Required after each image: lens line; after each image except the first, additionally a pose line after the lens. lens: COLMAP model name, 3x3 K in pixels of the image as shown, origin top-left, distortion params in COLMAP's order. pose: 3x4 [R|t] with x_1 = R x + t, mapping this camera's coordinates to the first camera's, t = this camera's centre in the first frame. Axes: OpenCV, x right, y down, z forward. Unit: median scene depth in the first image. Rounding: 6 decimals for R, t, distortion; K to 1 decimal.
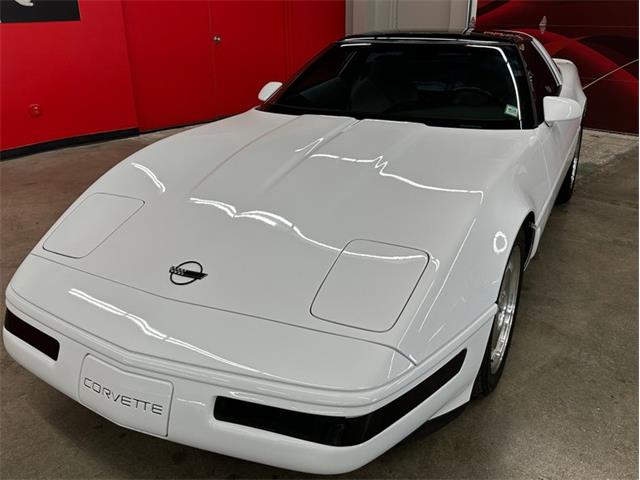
lens RADIAL K [[571.8, 0, 311.8], [0, 571.8, 238.8], [0, 0, 1]] dist [0.031608, -0.005789]
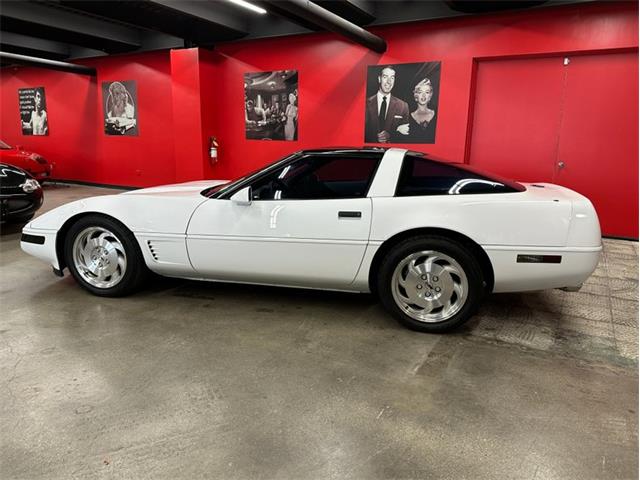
lens RADIAL K [[452.0, 0, 322.8], [0, 452.0, 246.7], [0, 0, 1]] dist [0.071199, -0.100926]
pose [[0.247711, 0.234812, -0.939948, 1.637131], [-0.389381, 0.912509, 0.125341, -0.342695], [0.887142, 0.334949, 0.317470, 0.921849]]
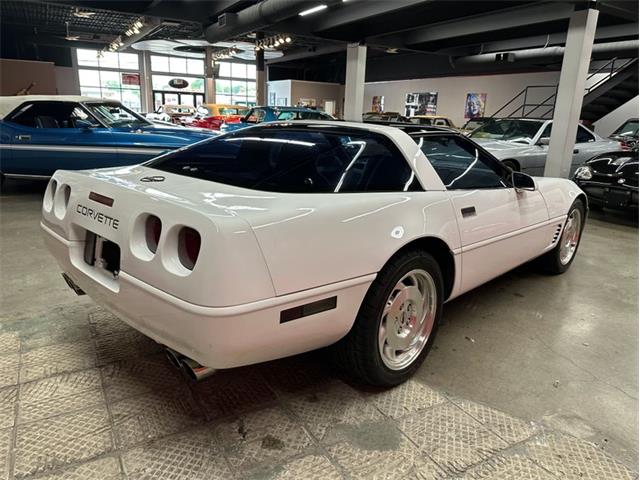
lens RADIAL K [[458.0, 0, 322.5], [0, 458.0, 245.2], [0, 0, 1]] dist [0.015139, -0.027446]
pose [[-0.963046, -0.096753, 0.251359, 0.073150], [0.077356, 0.794570, 0.602225, -0.911758], [-0.257989, 0.599414, -0.757723, 2.369150]]
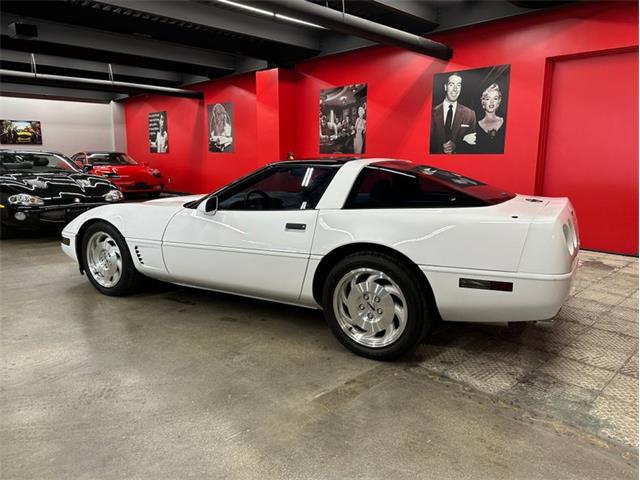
lens RADIAL K [[452.0, 0, 322.8], [0, 452.0, 246.7], [0, 0, 1]] dist [0.071199, -0.100926]
pose [[-0.031790, 0.209407, -0.977312, 1.643934], [-0.384417, 0.900030, 0.205353, -0.503705], [0.922612, 0.382223, 0.051888, 1.331644]]
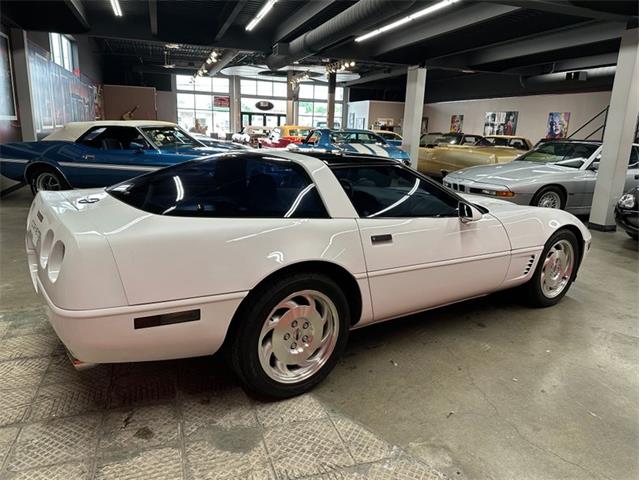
lens RADIAL K [[452.0, 0, 322.8], [0, 452.0, 246.7], [0, 0, 1]] dist [0.071199, -0.100926]
pose [[-0.894247, -0.132337, 0.427563, -0.256912], [0.144148, 0.819232, 0.555049, -0.923441], [-0.423727, 0.557983, -0.713520, 2.301981]]
